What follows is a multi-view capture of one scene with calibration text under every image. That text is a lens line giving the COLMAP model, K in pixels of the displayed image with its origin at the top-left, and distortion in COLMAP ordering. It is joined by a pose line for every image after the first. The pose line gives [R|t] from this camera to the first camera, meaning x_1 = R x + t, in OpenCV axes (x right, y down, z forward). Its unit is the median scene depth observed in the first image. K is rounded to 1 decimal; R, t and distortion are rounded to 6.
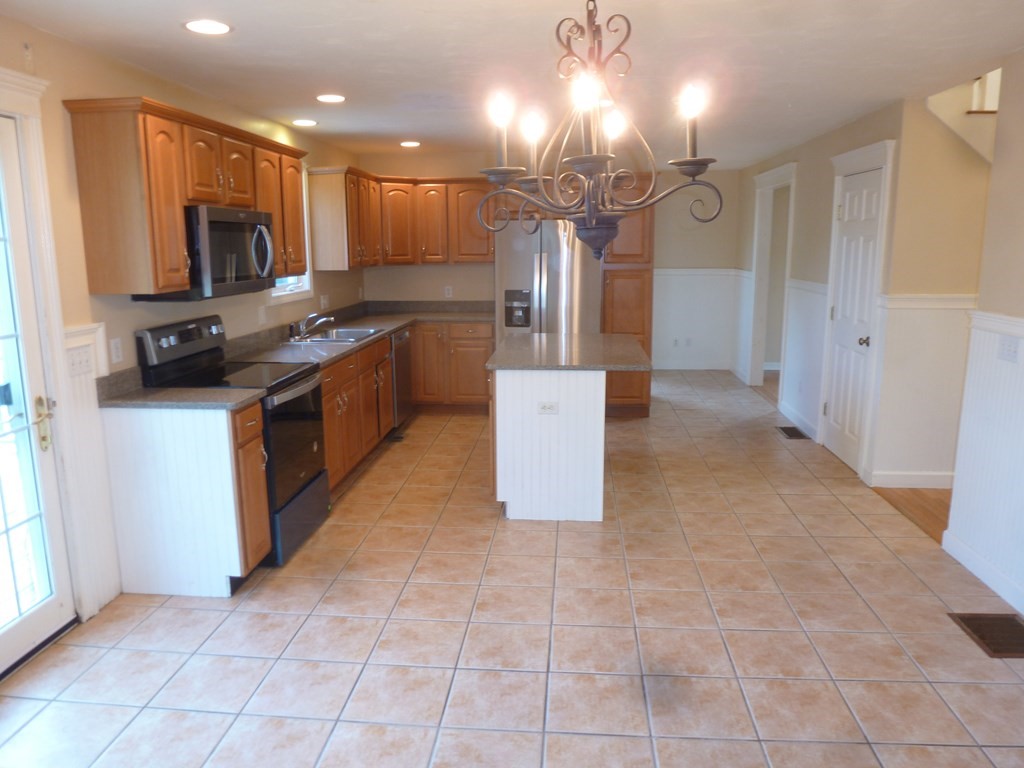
lens RADIAL K [[737.5, 0, 512.0], [0, 737.5, 384.0], [0, 0, 1]] dist [-0.047980, 0.005868]
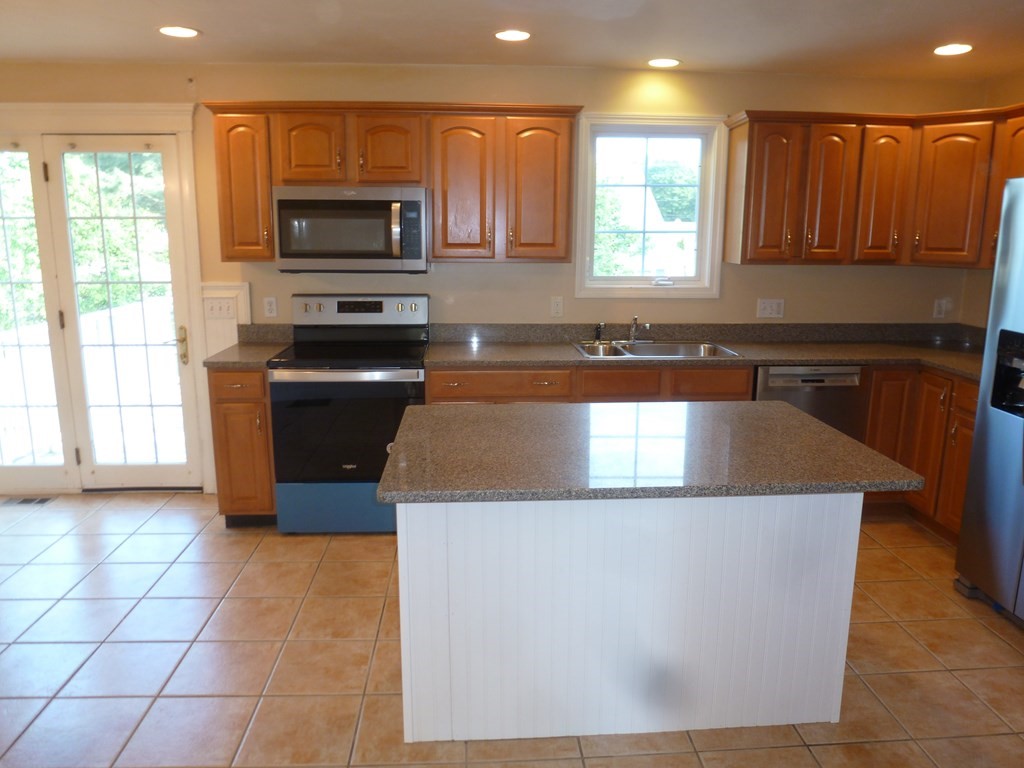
lens RADIAL K [[737.5, 0, 512.0], [0, 737.5, 384.0], [0, 0, 1]] dist [-0.047980, 0.005868]
pose [[0.145423, 0.205707, -0.967748, 0.533186], [-0.192584, 0.965322, 0.176252, -0.155139], [0.970445, 0.160742, 0.179996, 0.844297]]
